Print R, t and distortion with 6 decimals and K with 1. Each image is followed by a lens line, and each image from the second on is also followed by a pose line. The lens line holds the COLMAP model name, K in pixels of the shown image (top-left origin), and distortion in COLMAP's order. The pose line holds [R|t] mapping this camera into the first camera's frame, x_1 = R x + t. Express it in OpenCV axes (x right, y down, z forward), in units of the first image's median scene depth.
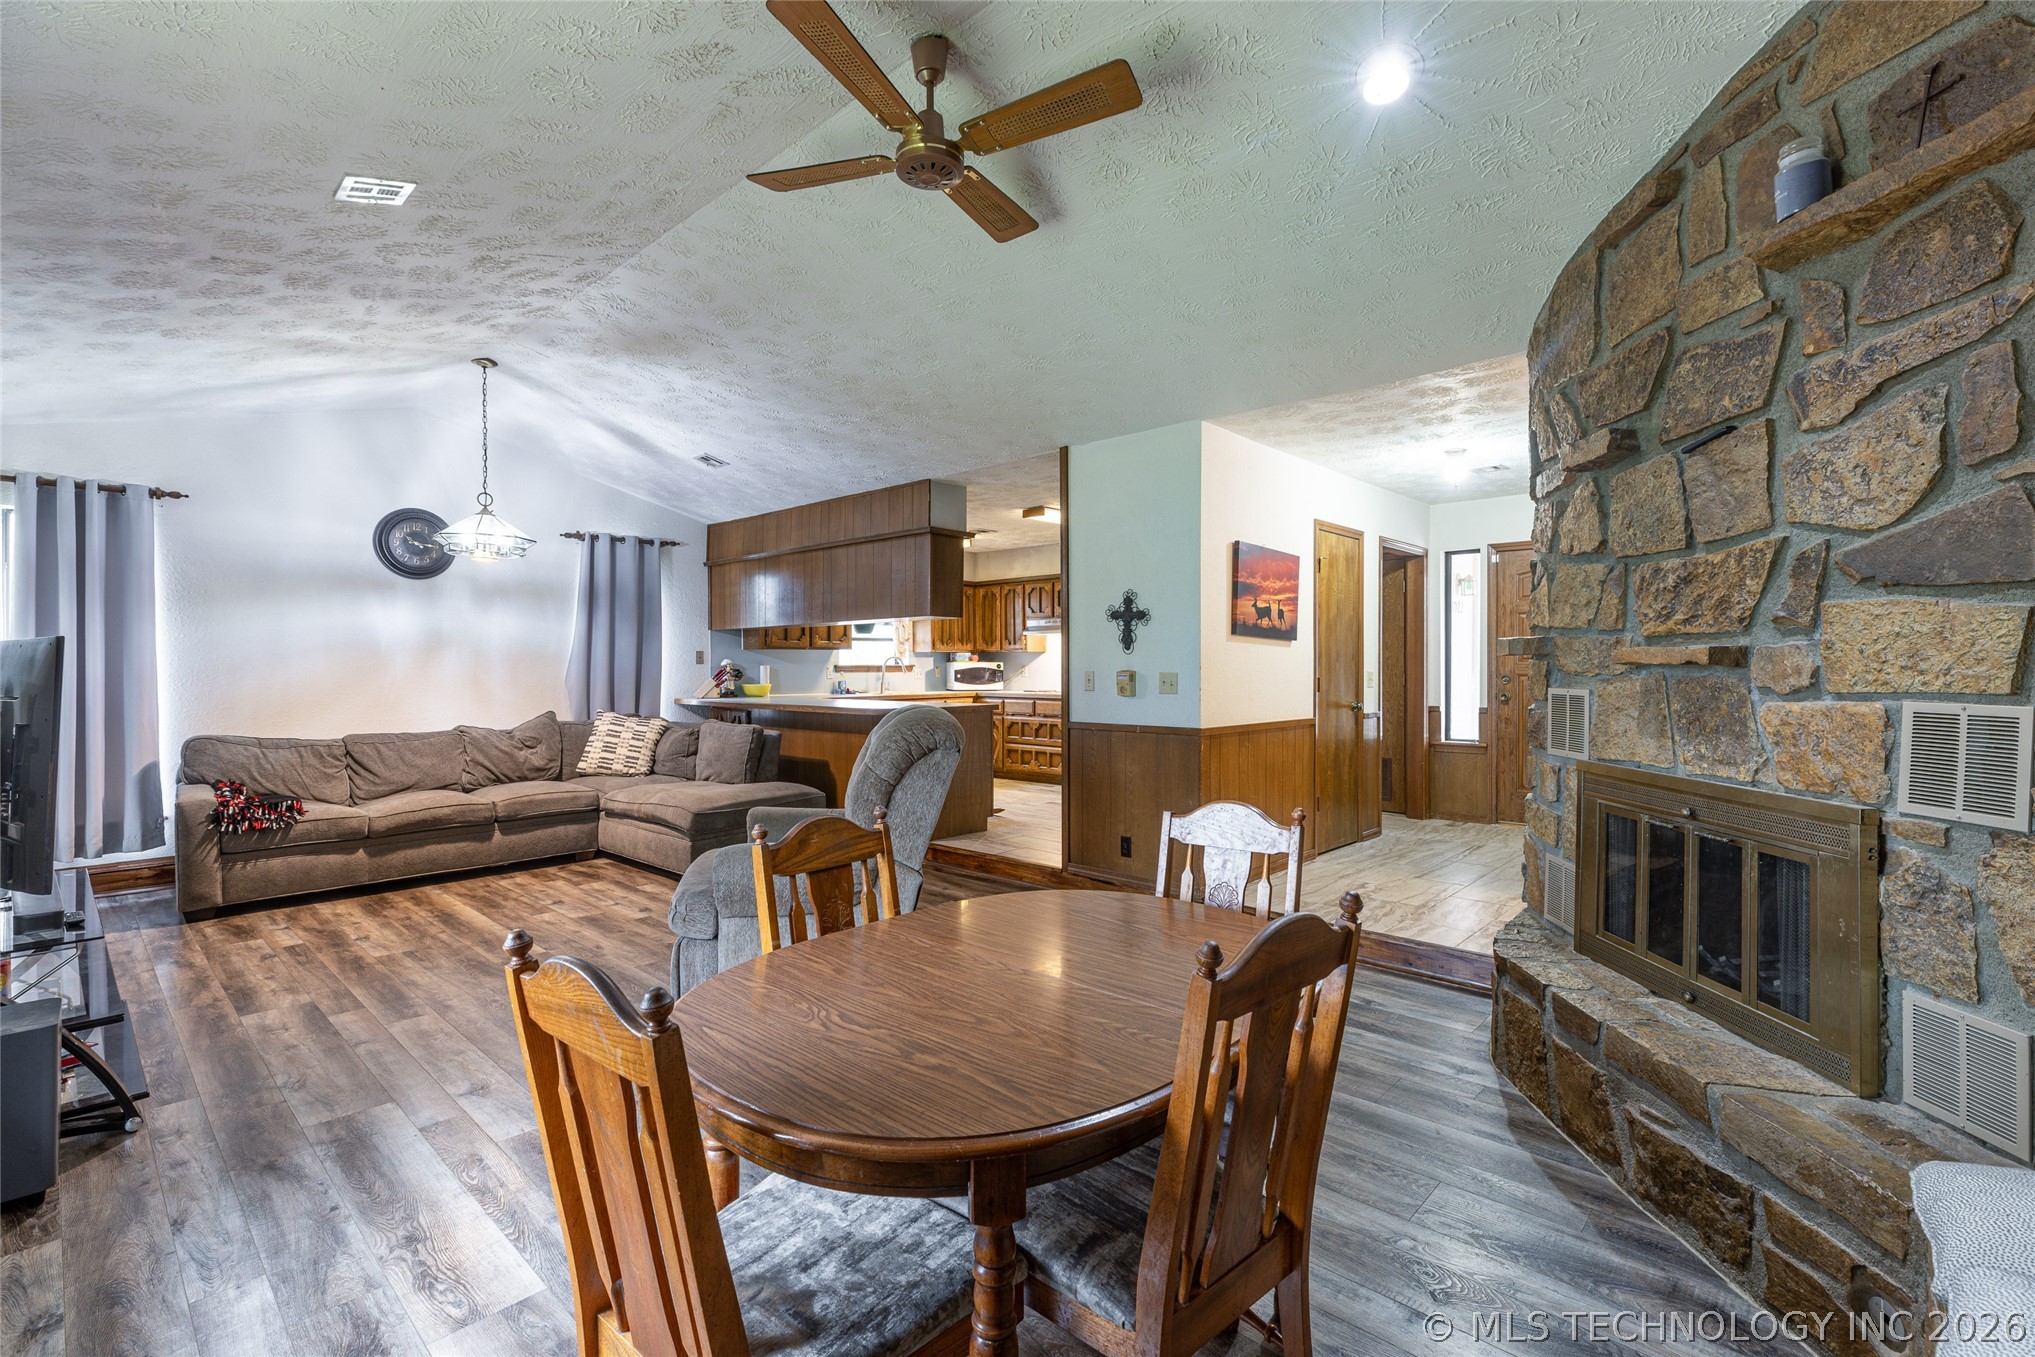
lens RADIAL K [[903.3, 0, 1020.7], [0, 903.3, 668.2], [0, 0, 1]] dist [0.003369, 0.000047]
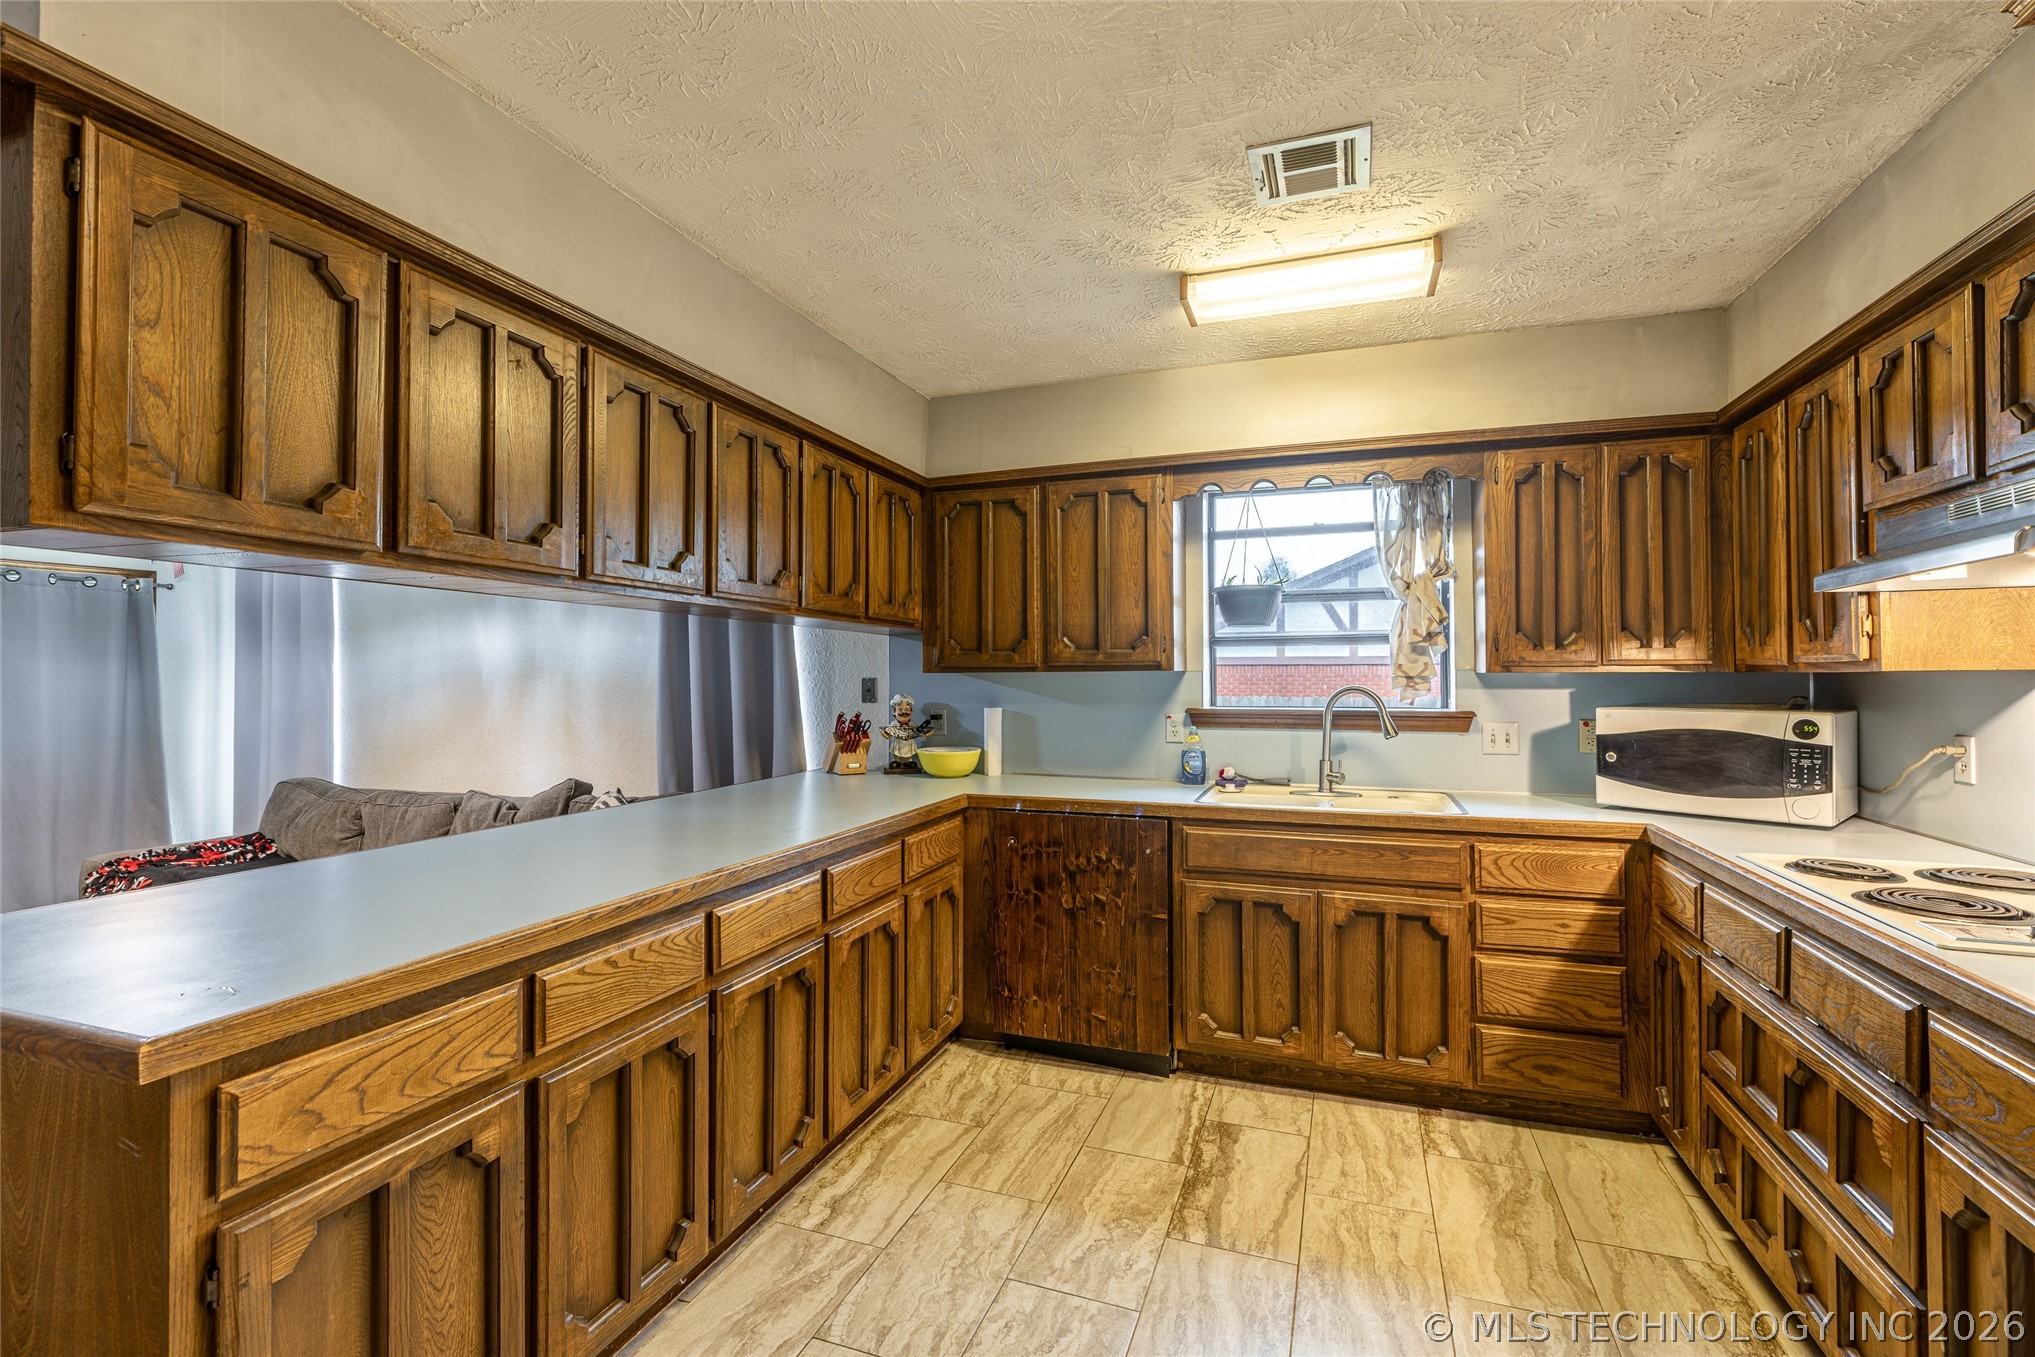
lens RADIAL K [[903.3, 0, 1017.0], [0, 903.3, 670.6], [0, 0, 1]] dist [0.003369, 0.000047]
pose [[0.397277, -0.004268, -0.917689, 0.239395], [-0.003707, 0.999974, -0.006256, -0.032595], [0.917691, 0.005887, 0.397250, 1.448863]]
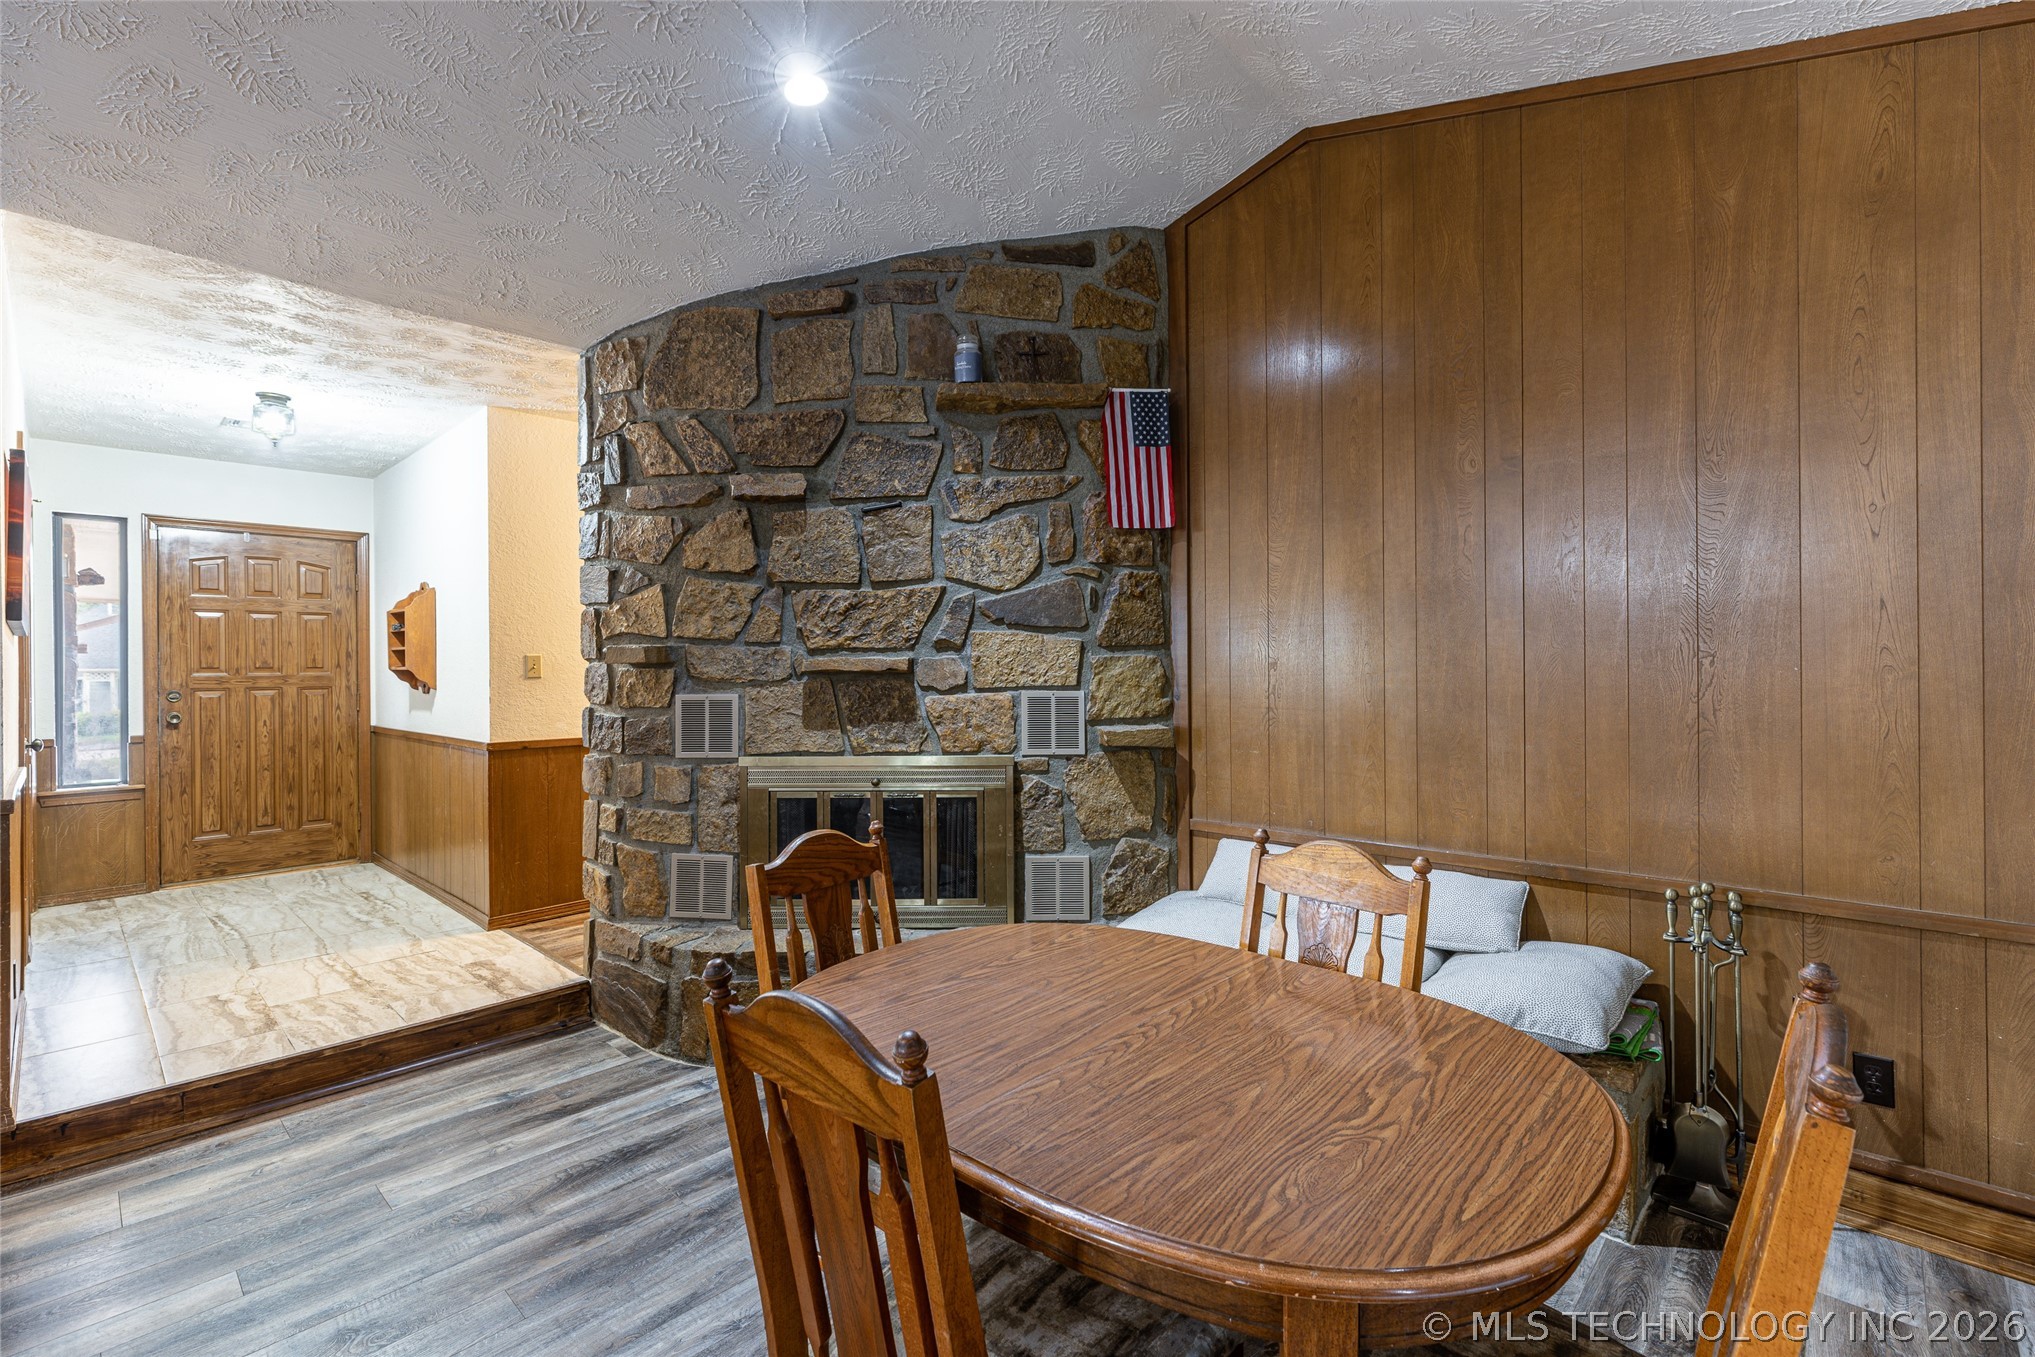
lens RADIAL K [[903.3, 0, 1017.2], [0, 903.3, 668.6], [0, 0, 1]] dist [0.003369, 0.000047]
pose [[0.009097, 0.003051, 0.999954, -0.303193], [0.011207, 0.999932, -0.003153, -0.000637], [-0.999896, 0.011235, 0.009062, 0.394395]]
